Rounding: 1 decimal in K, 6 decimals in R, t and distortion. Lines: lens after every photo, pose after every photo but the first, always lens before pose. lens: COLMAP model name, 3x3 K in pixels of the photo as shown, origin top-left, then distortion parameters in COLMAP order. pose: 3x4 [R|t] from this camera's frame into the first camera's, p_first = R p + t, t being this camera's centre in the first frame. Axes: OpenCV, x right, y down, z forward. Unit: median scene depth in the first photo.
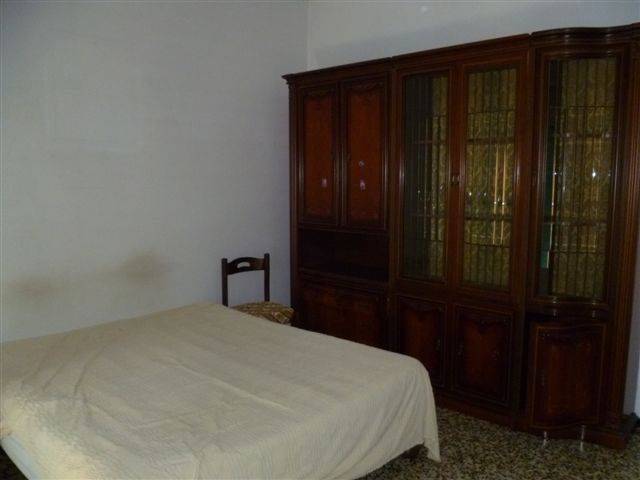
lens RADIAL K [[520.7, 0, 320.0], [0, 520.7, 240.1], [0, 0, 1]] dist [-0.082271, 0.004948]
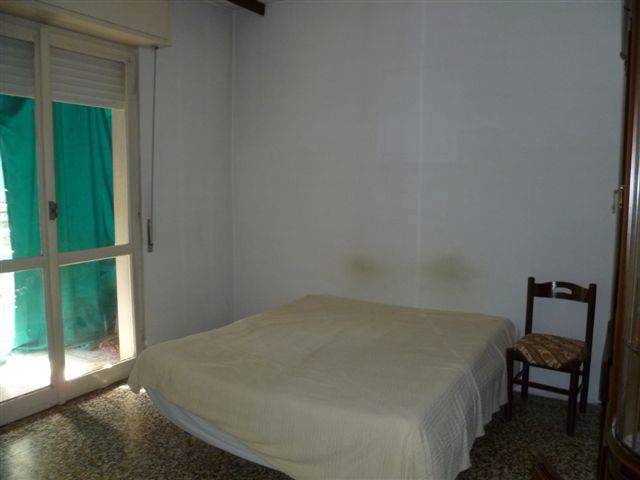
lens RADIAL K [[520.7, 0, 320.0], [0, 520.7, 239.0], [0, 0, 1]] dist [-0.082271, 0.004948]
pose [[0.387812, 0.117186, -0.914259, 0.465506], [-0.134299, 0.988484, 0.069732, -0.042472], [0.911902, 0.095741, 0.399084, 0.287995]]
